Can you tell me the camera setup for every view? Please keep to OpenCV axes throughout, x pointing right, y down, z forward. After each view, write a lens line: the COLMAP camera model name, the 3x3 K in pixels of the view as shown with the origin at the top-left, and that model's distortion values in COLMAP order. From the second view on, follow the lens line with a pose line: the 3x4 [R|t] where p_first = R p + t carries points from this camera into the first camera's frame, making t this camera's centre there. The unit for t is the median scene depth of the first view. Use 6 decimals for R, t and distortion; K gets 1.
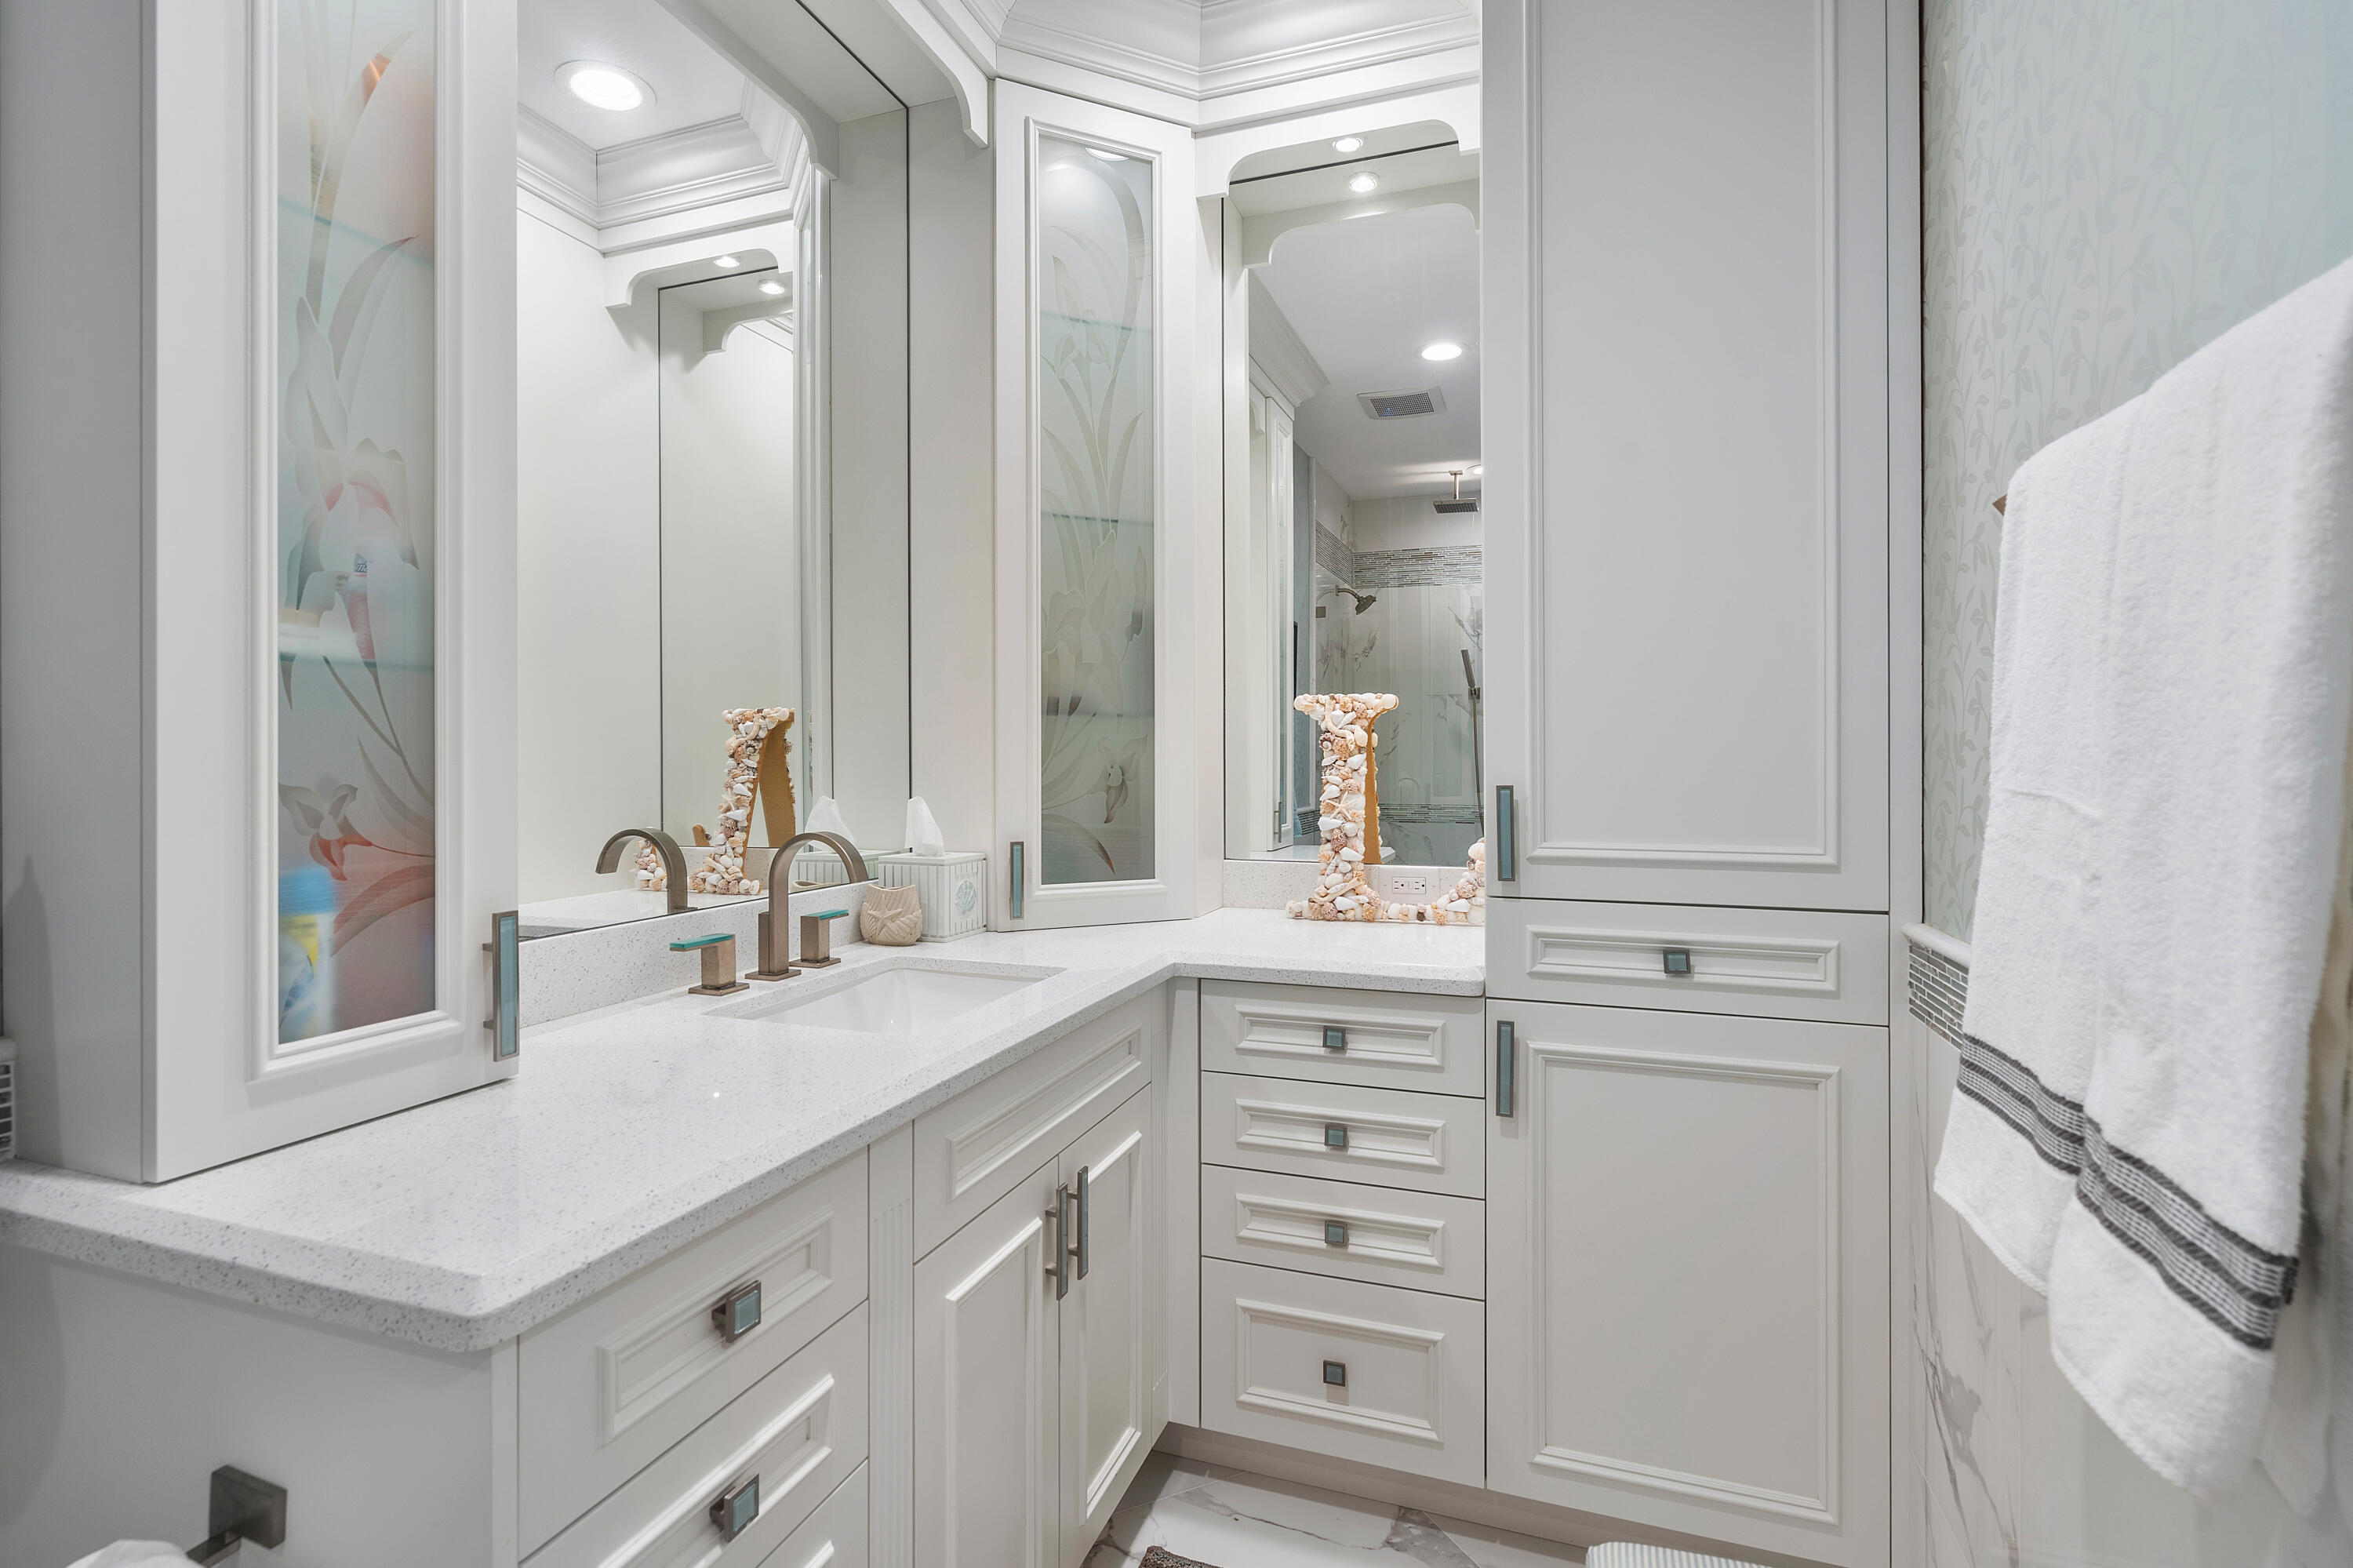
lens RADIAL K [[1106.6, 0, 1165.6], [0, 1106.6, 764.4], [0, 0, 1]] dist [-0.003482, -0.000598]
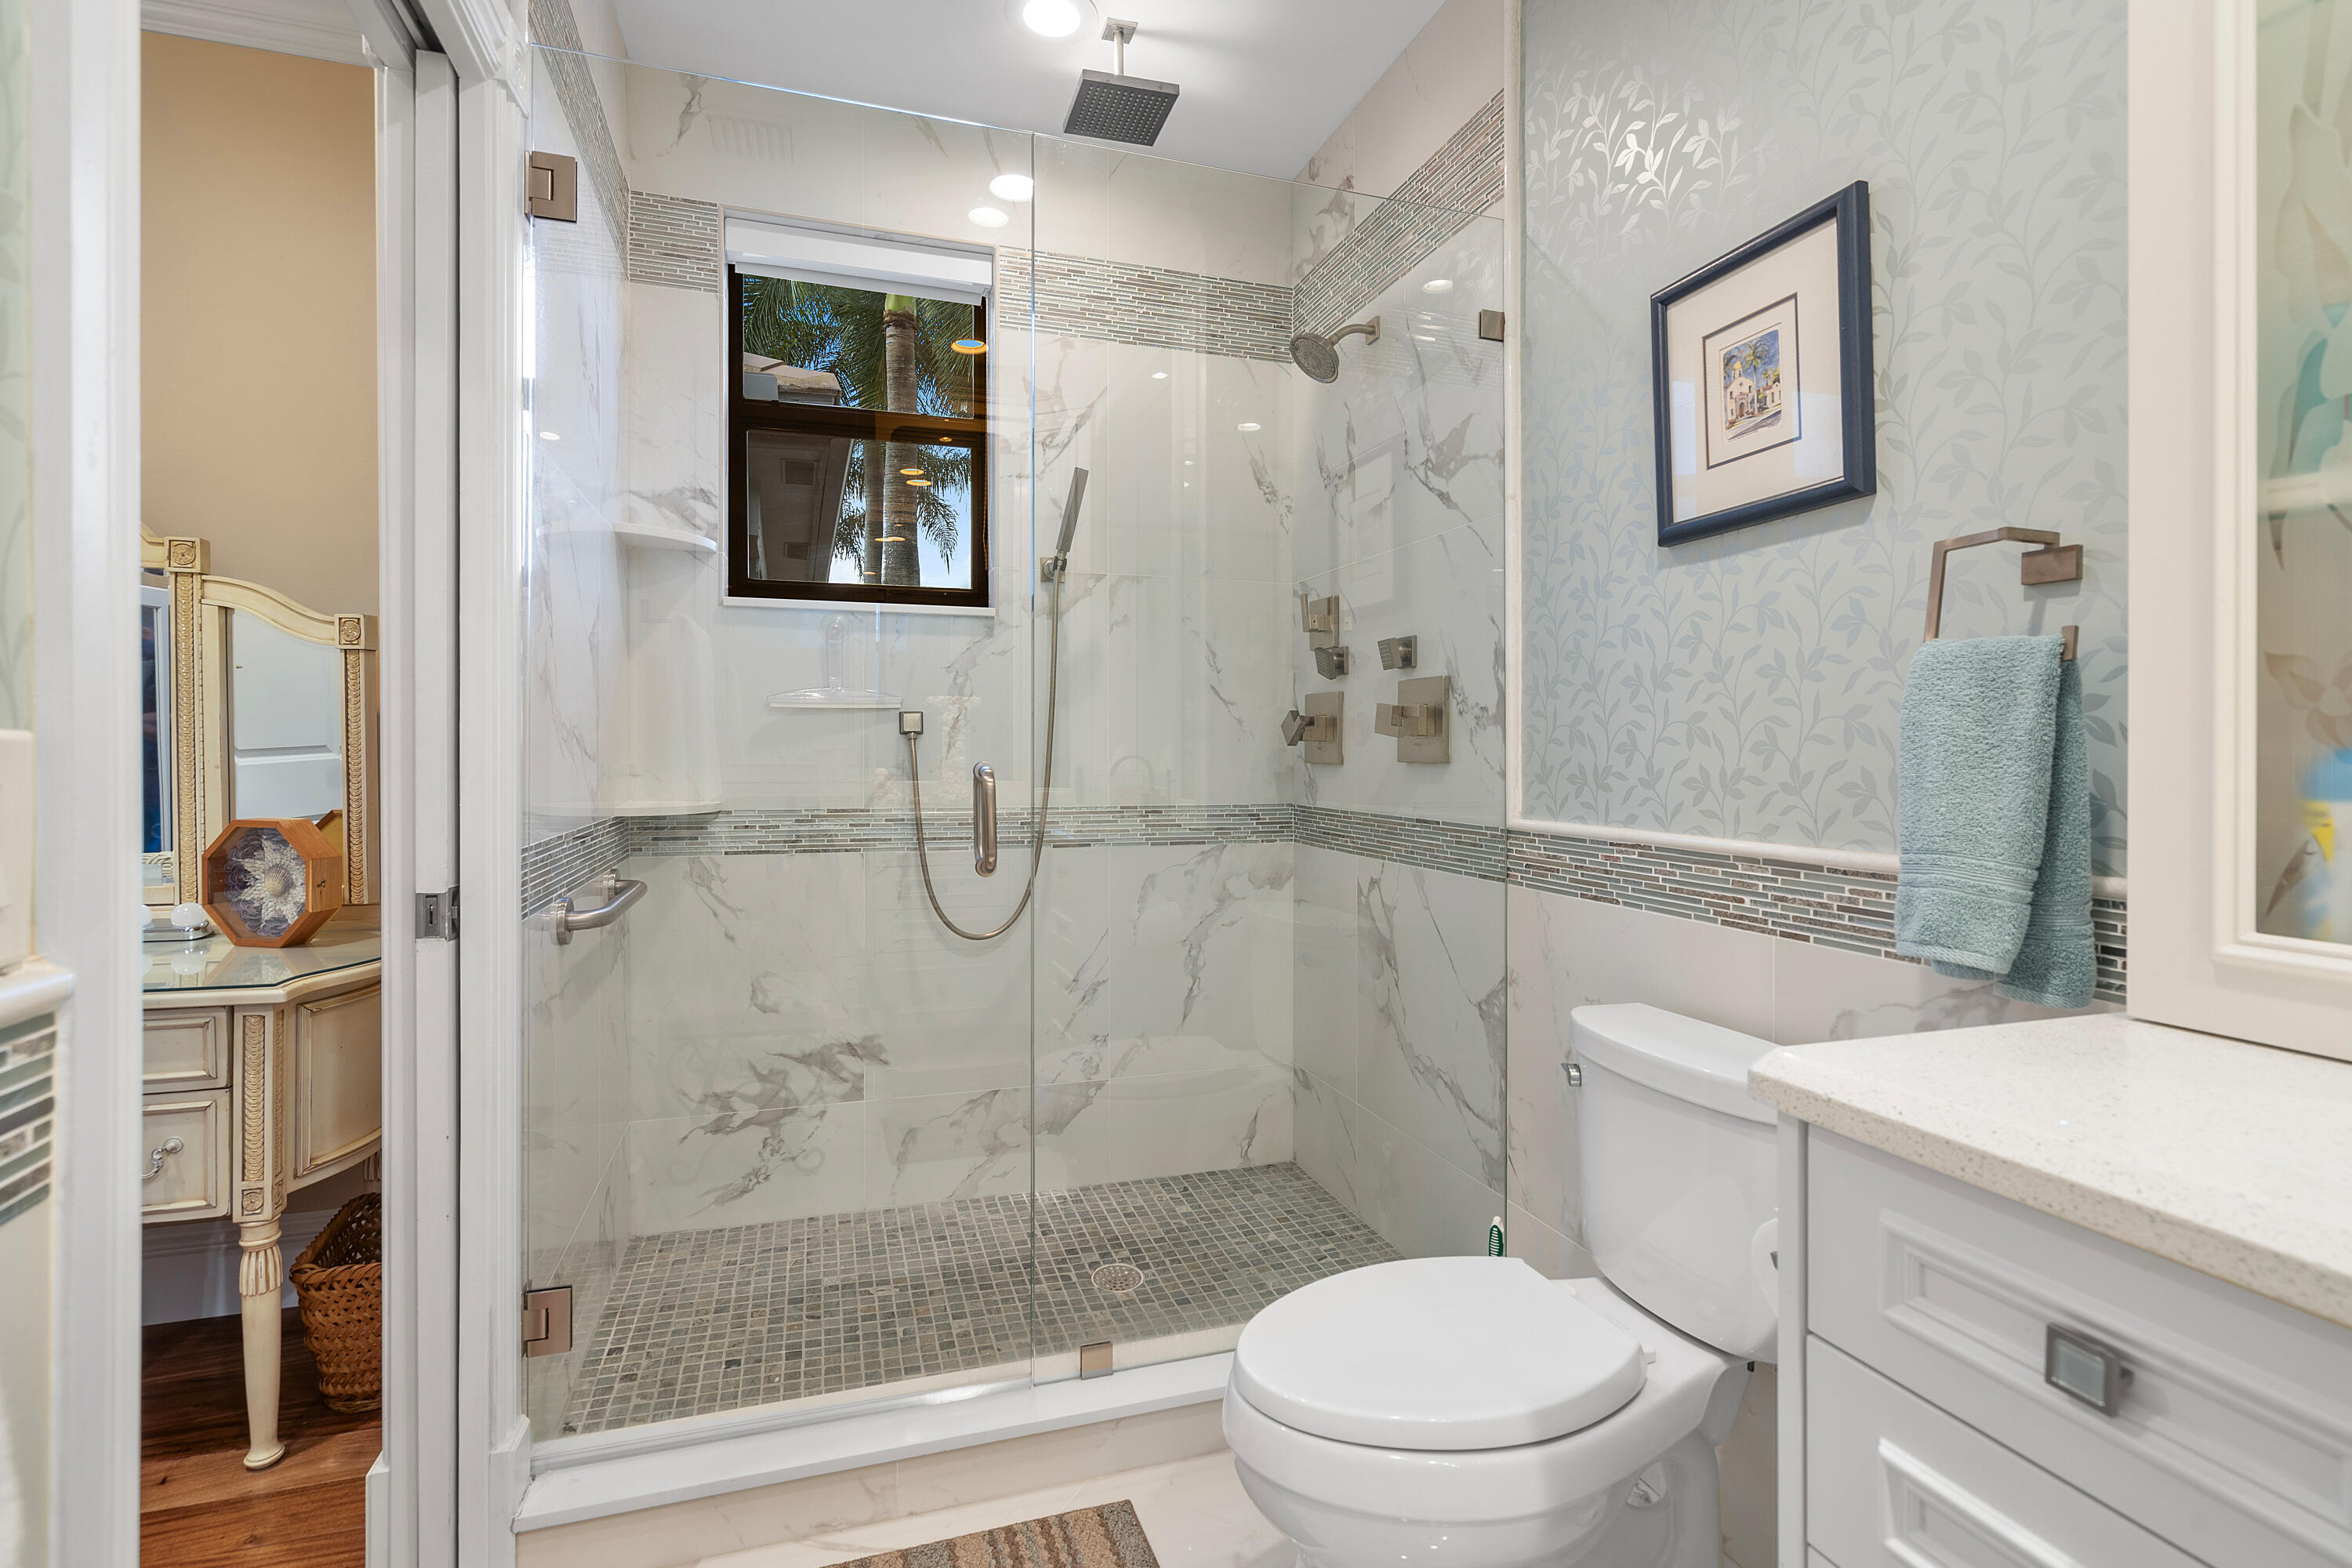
lens RADIAL K [[1106.1, 0, 1178.9], [0, 1106.1, 775.6], [0, 0, 1]] dist [-0.003482, -0.000598]
pose [[-0.795493, 0.013348, -0.605816, 0.477399], [0.001865, 0.999807, 0.019580, 0.097633], [0.605960, 0.014446, -0.795364, 1.153910]]
